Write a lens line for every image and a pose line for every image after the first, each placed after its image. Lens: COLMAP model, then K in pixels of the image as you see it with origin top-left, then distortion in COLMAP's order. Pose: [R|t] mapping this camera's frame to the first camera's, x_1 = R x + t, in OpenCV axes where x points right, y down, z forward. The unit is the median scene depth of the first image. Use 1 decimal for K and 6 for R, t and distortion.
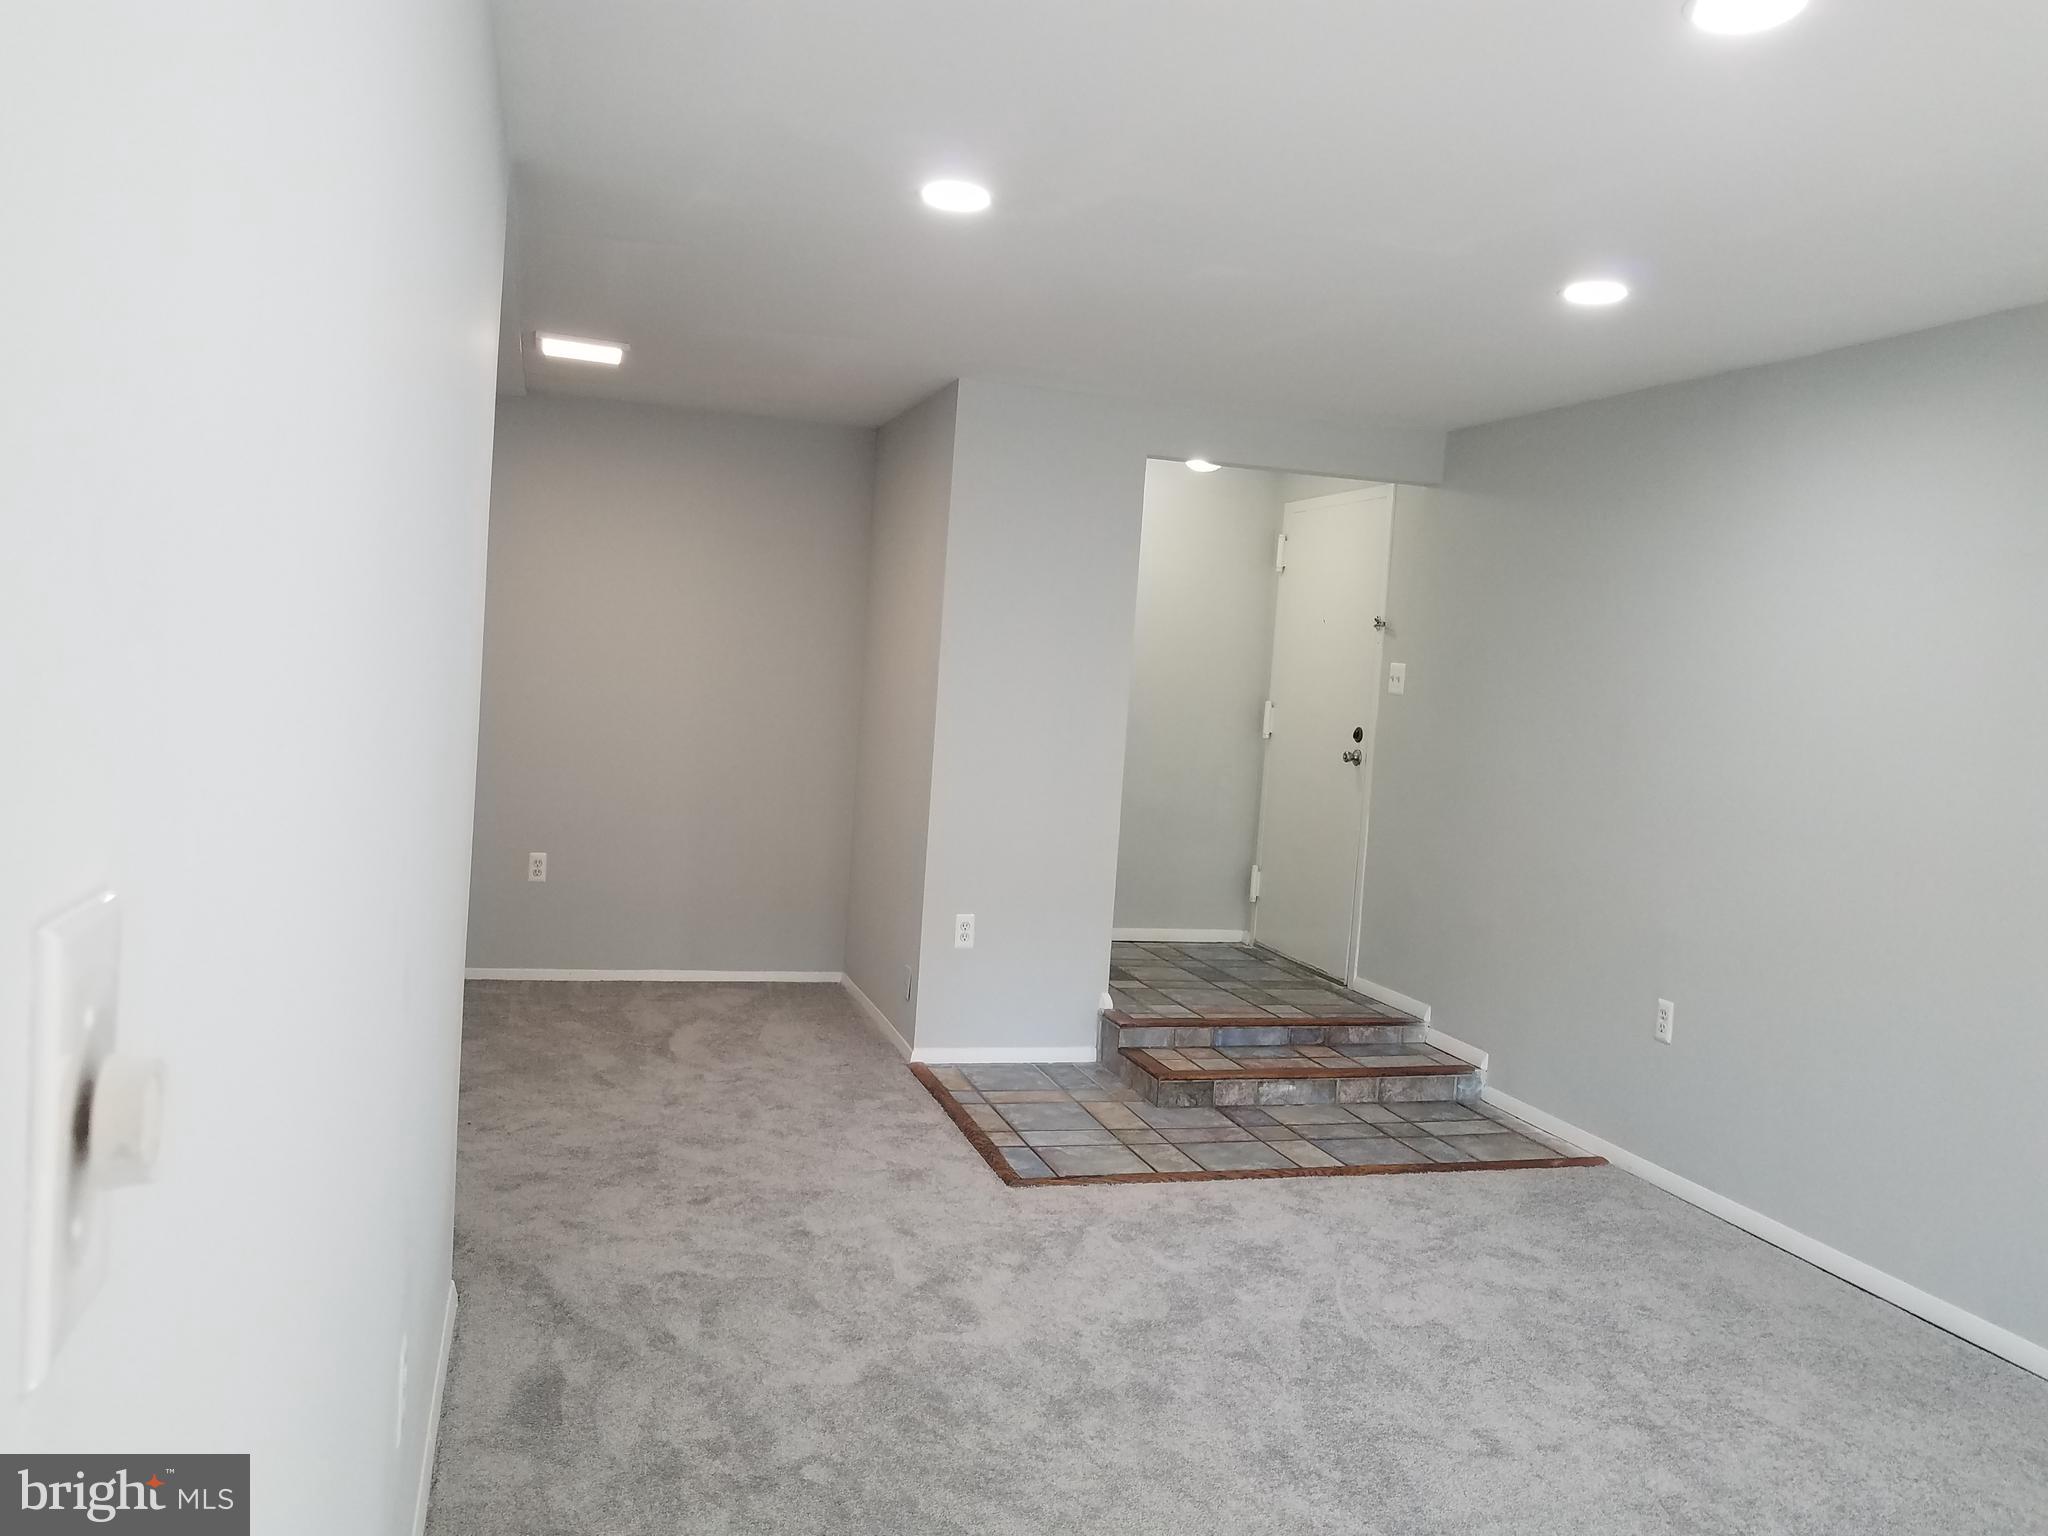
lens RADIAL K [[1591.7, 0, 966.3], [0, 1591.7, 794.6], [0, 0, 1]] dist [-0.035156, 0.038009]
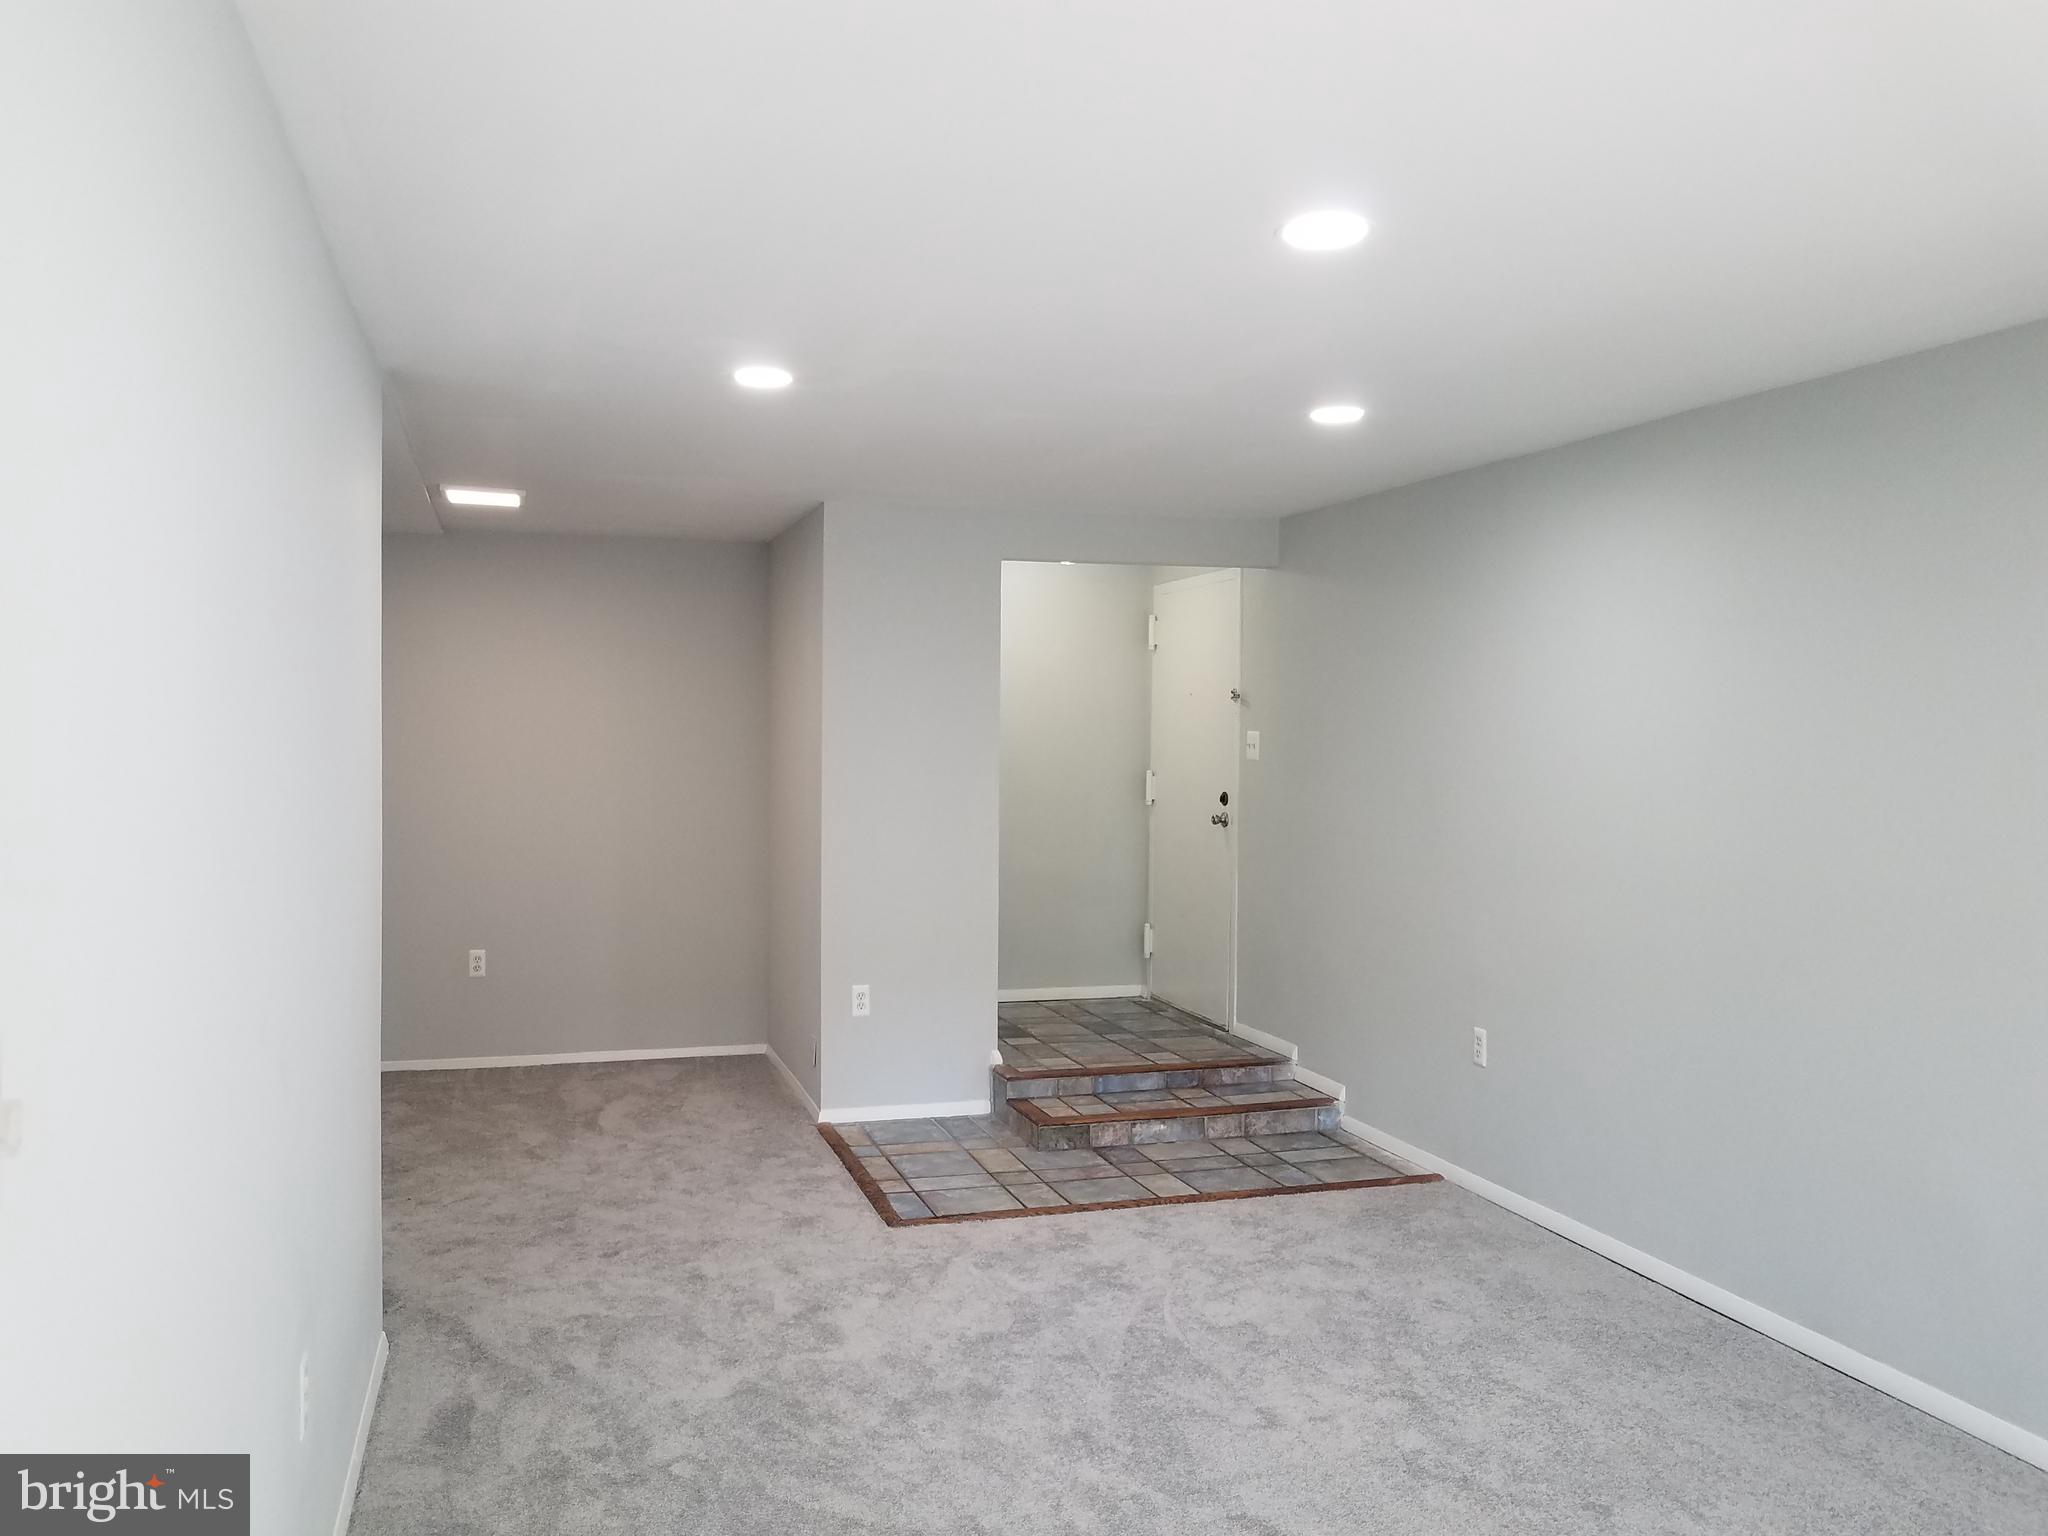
lens RADIAL K [[1584.2, 0, 936.7], [0, 1584.2, 823.2], [0, 0, 1]] dist [-0.008616, -0.006801]
pose [[0.998376, -0.056721, -0.005306, 0.076872], [0.056570, 0.998082, -0.025150, -0.006662], [0.006722, 0.024810, 0.999670, -0.112973]]
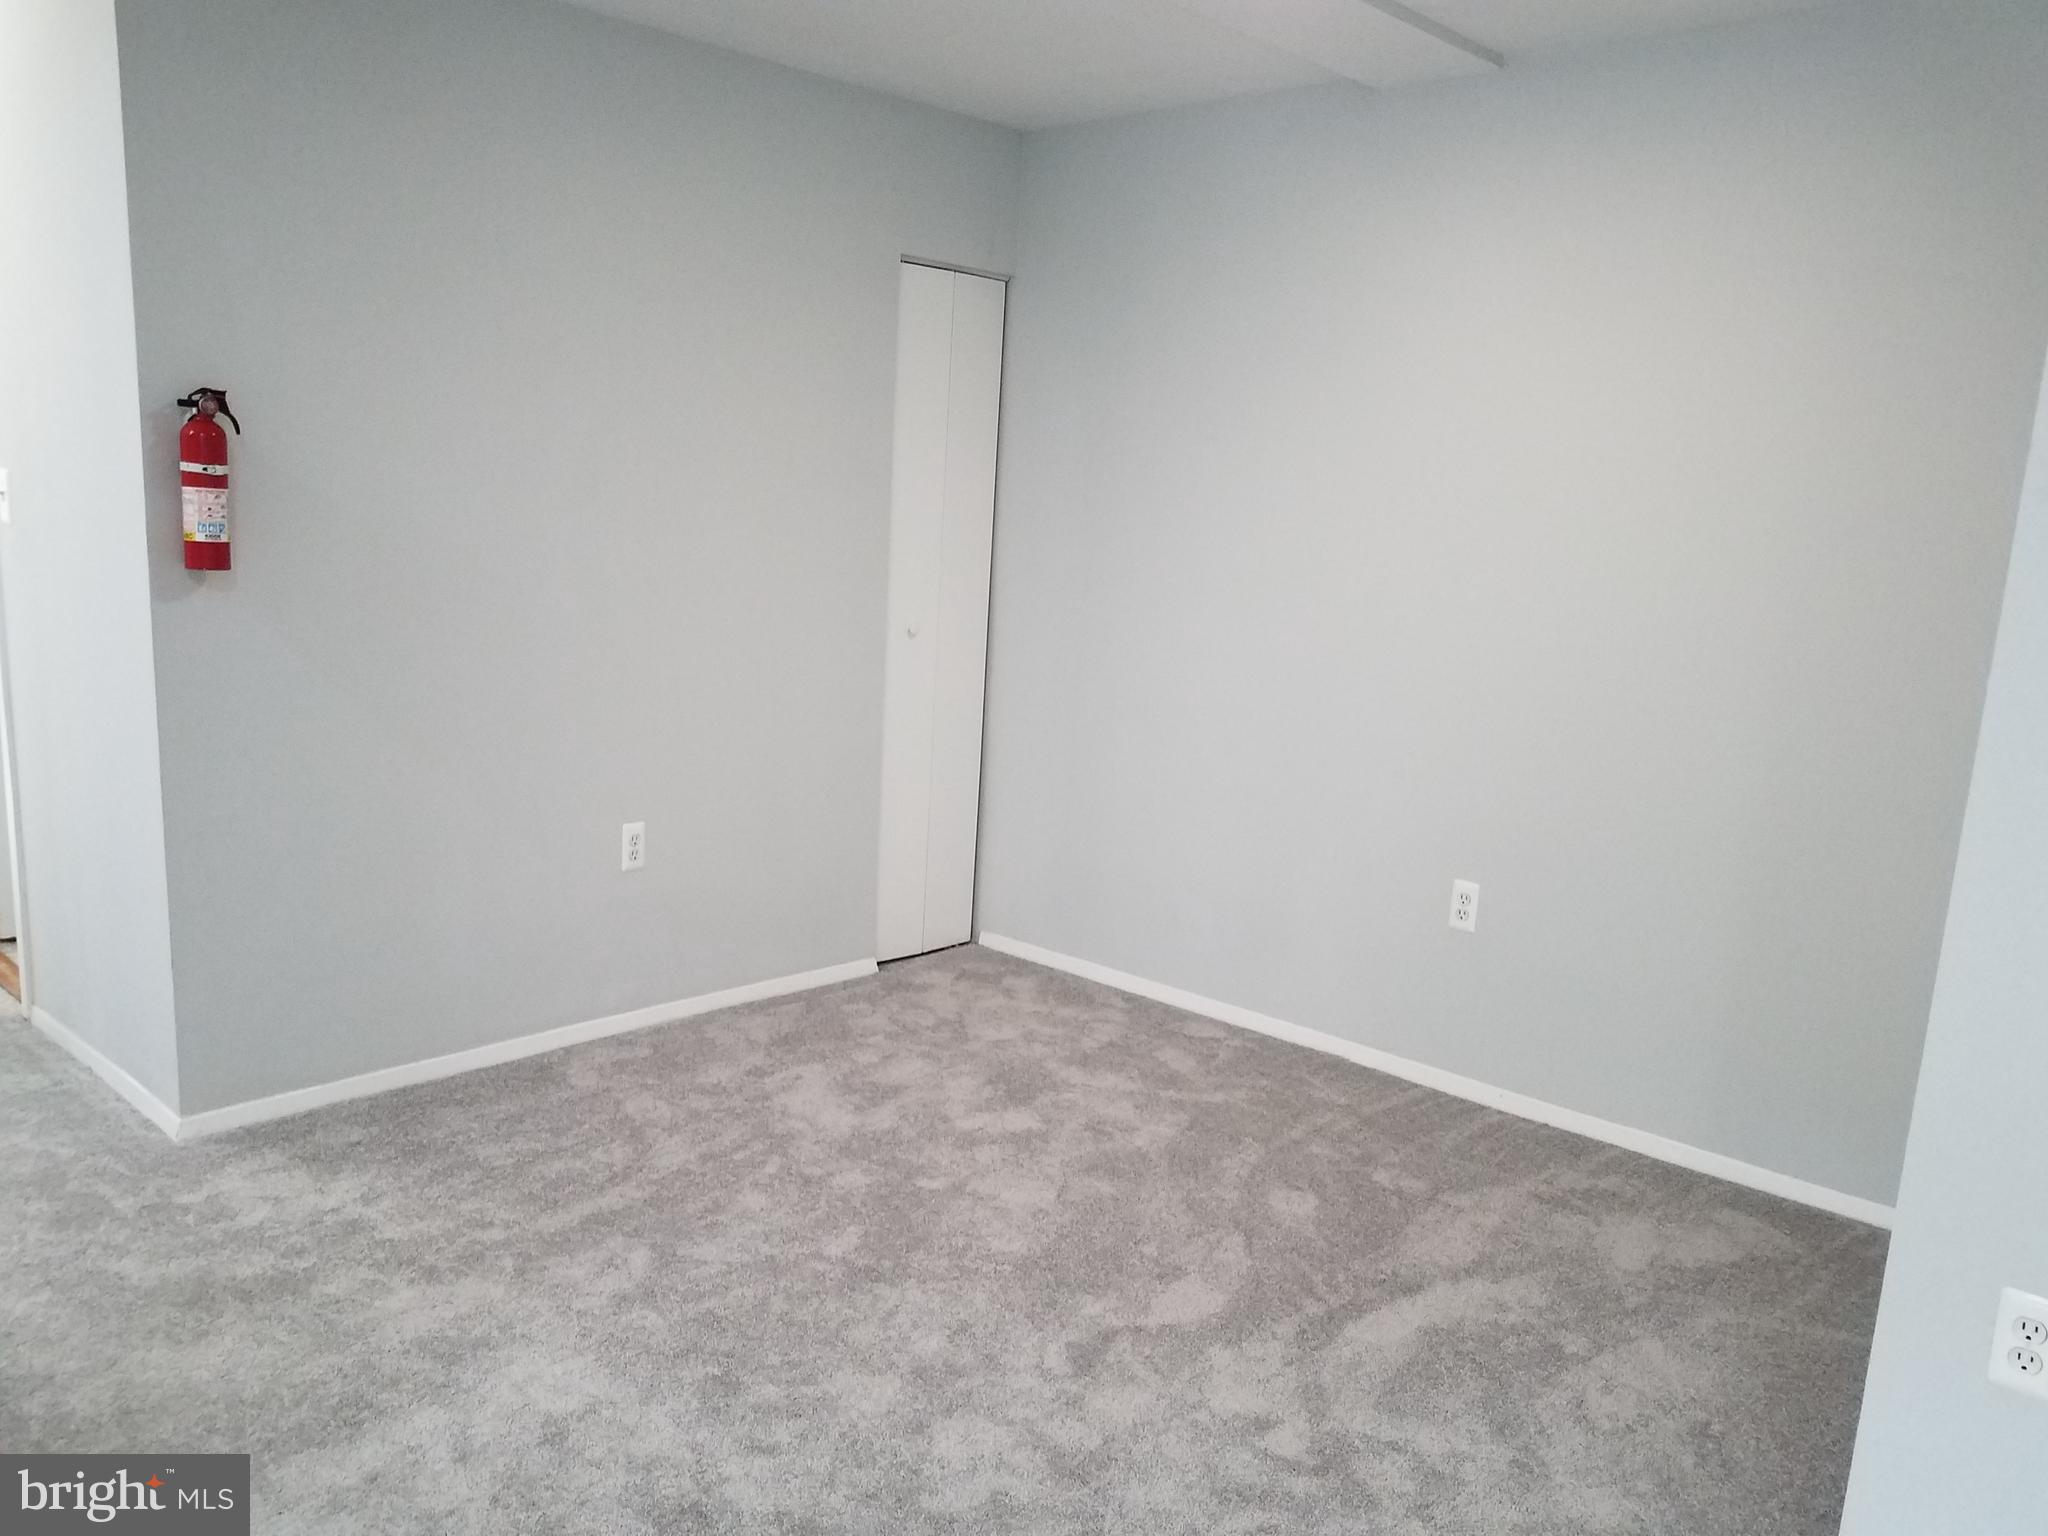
lens RADIAL K [[1582.5, 0, 988.1], [0, 1582.5, 816.2], [0, 0, 1]] dist [0.093248, -0.109399]
pose [[0.517734, 0.132651, -0.845195, 0.188745], [-0.083005, 0.991034, 0.104694, -0.048628], [0.851505, 0.015952, 0.524103, 0.772084]]
